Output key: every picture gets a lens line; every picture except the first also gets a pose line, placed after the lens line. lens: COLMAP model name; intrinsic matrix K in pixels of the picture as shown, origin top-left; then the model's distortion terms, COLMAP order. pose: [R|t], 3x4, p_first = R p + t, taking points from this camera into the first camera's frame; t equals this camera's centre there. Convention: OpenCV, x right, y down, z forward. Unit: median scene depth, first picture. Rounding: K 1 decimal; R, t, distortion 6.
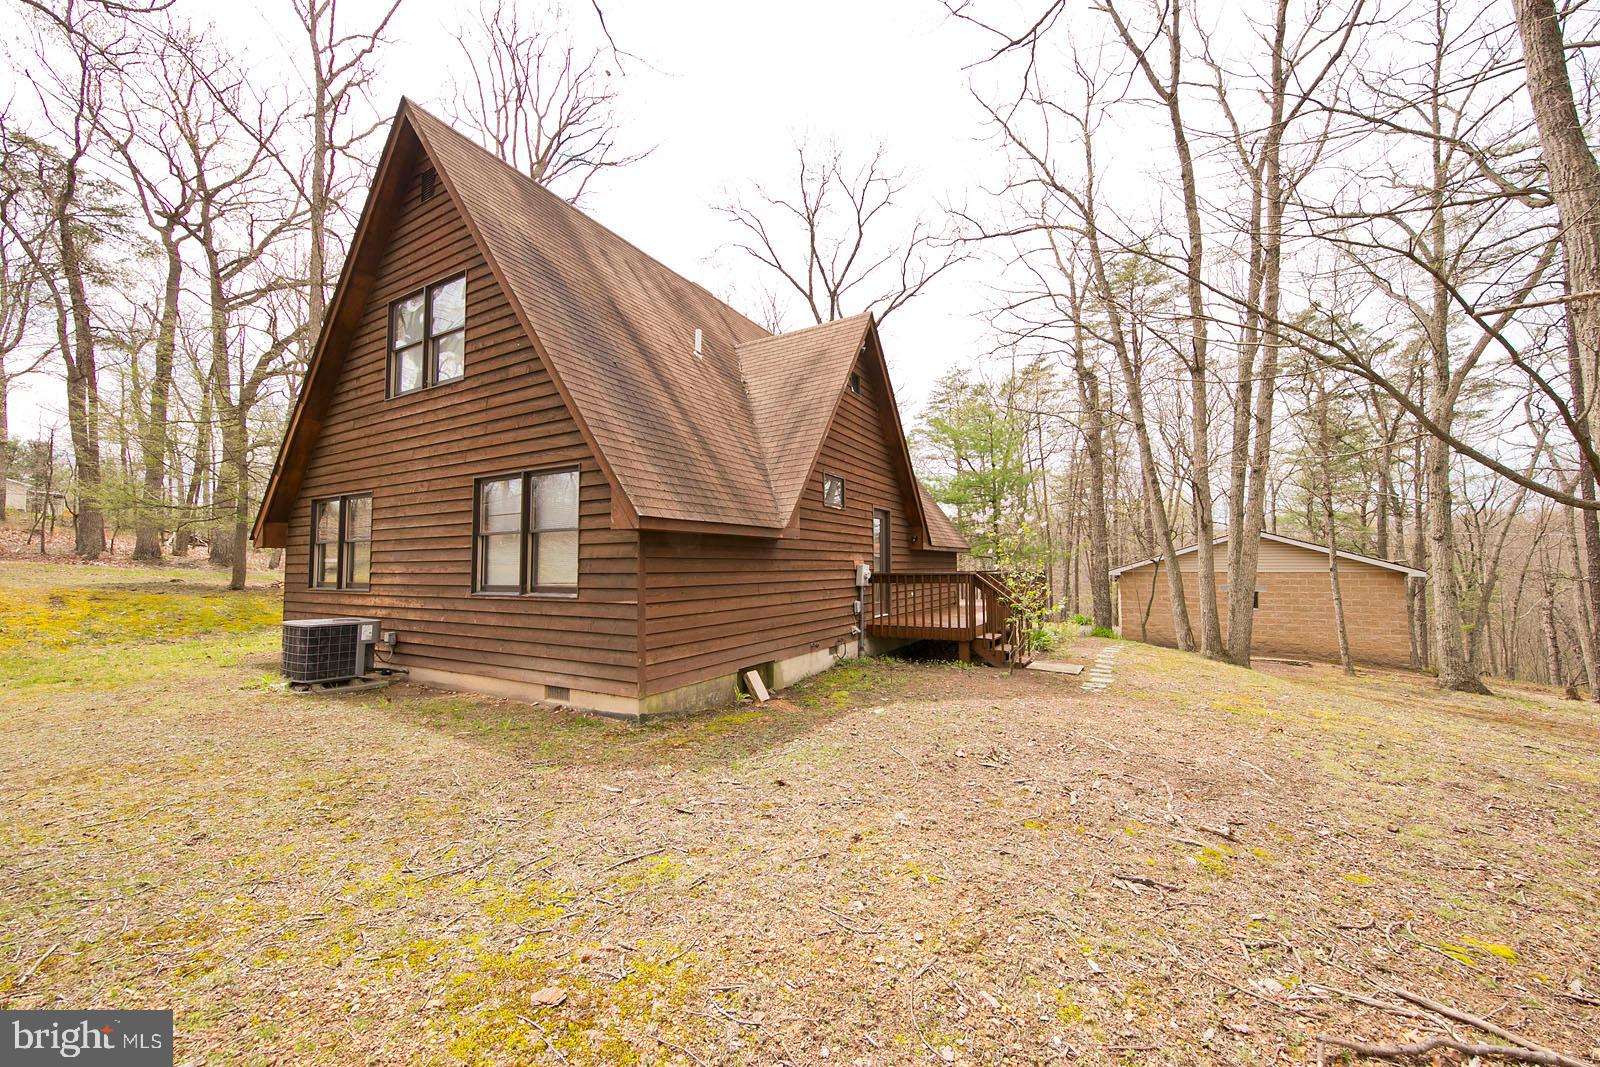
lens RADIAL K [[592.4, 0, 801.4], [0, 592.4, 535.8], [0, 0, 1]] dist [-0.001513, -0.000098]
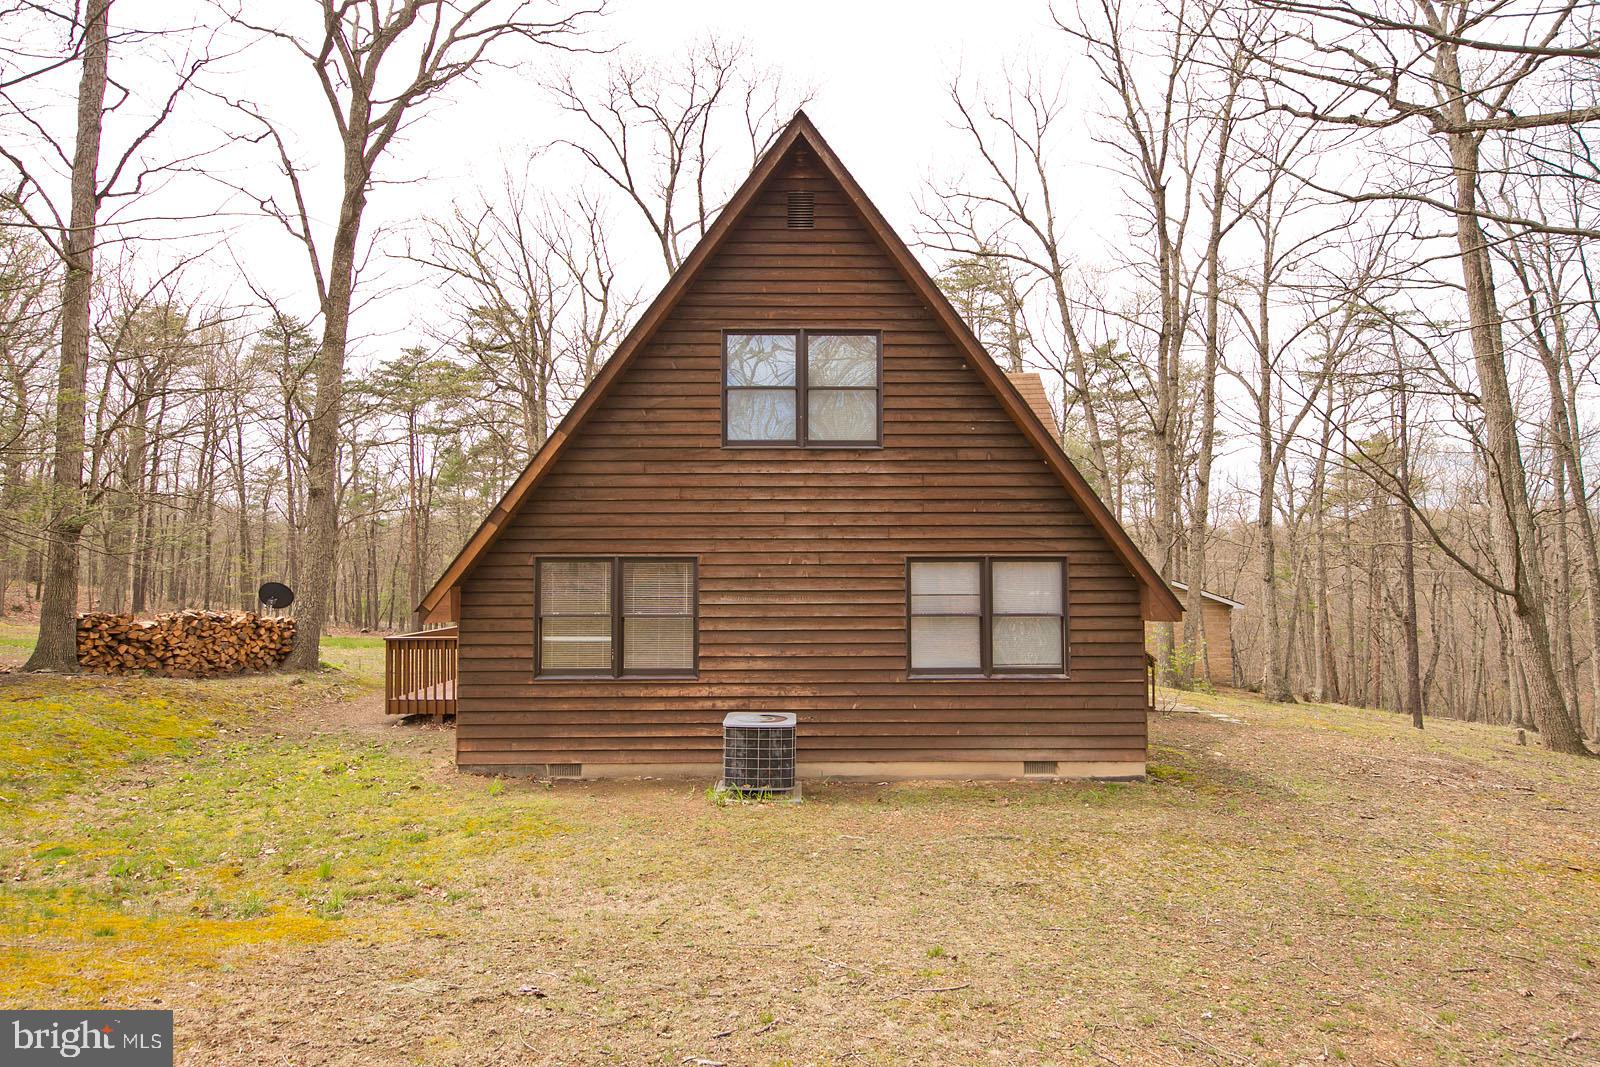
lens RADIAL K [[862.2, 0, 799.0], [0, 862.2, 531.7], [0, 0, 1]] dist [0.020595, 0.000215]
pose [[0.855797, 0.026579, 0.516629, -1.498990], [-0.030377, 0.999538, -0.001103, -0.138398], [-0.516419, -0.014750, 0.856209, -0.109859]]
